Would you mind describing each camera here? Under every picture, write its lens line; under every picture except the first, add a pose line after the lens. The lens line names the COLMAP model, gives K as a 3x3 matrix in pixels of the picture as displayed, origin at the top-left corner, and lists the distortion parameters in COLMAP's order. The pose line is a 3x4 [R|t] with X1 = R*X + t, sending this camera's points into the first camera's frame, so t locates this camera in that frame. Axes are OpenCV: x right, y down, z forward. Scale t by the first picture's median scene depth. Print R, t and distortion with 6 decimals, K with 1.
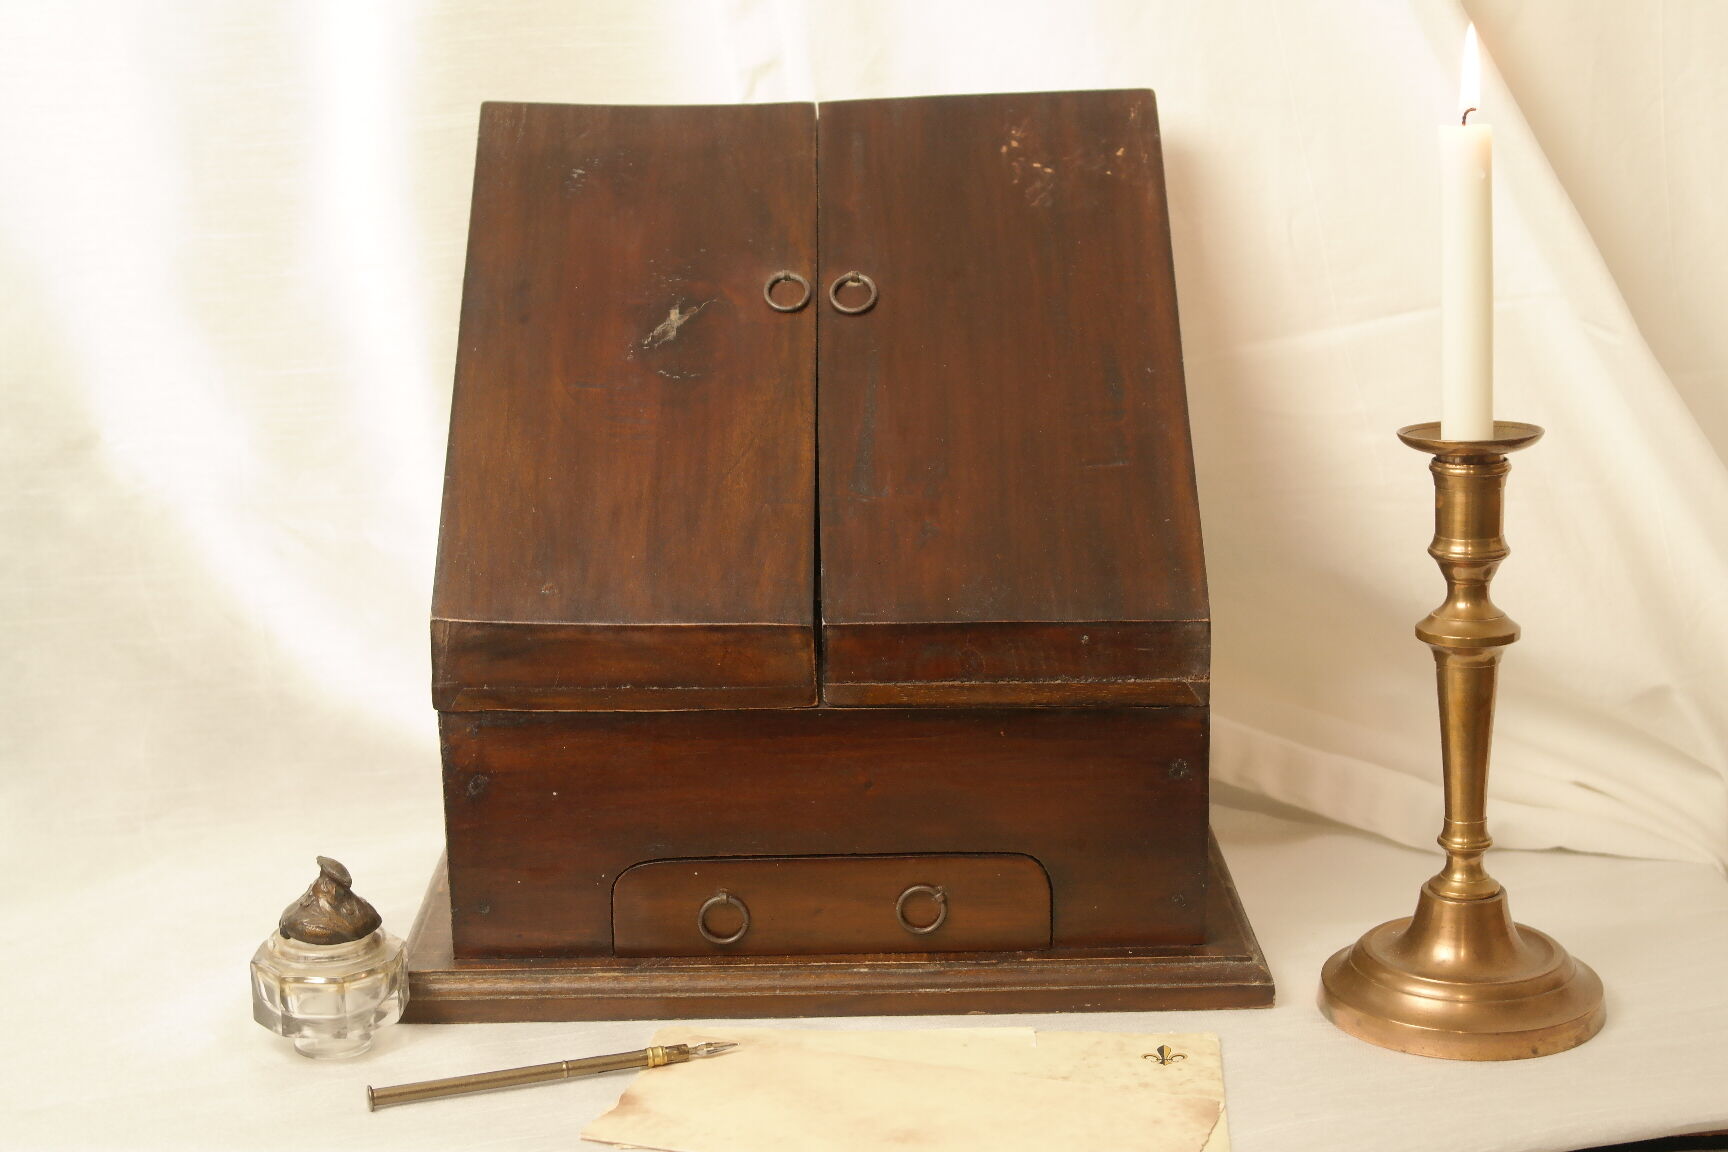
lens RADIAL K [[2936.8, 0, 864.0], [0, 2936.8, 576.0], [0, 0, 1]] dist [0.021423, 0.100441]
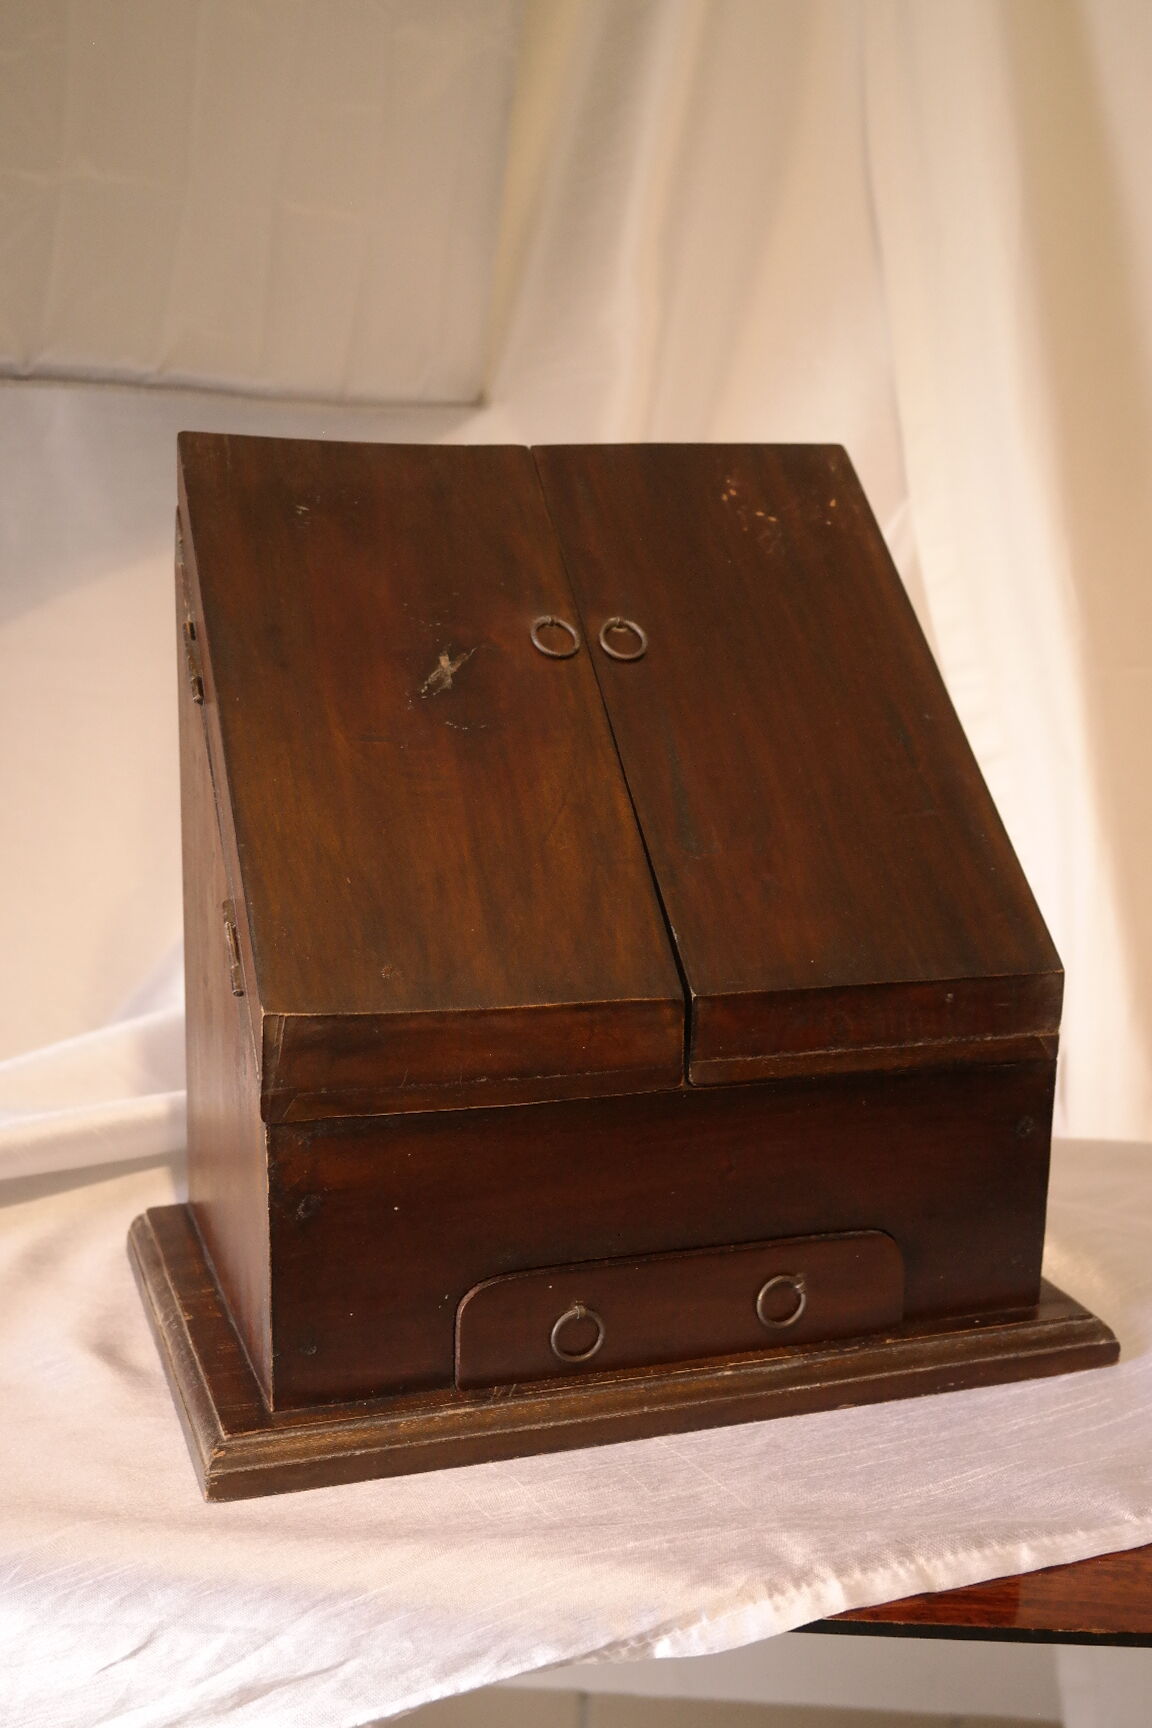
lens RADIAL K [[2064.1, 0, 581.0], [0, 2064.1, 828.3], [0, 0, 1]] dist [0.004921, -0.000690]
pose [[0.943365, -0.025783, 0.330753, -0.252163], [0.038152, 0.998792, -0.030957, -0.016622], [-0.329555, 0.041823, 0.943210, 0.406117]]
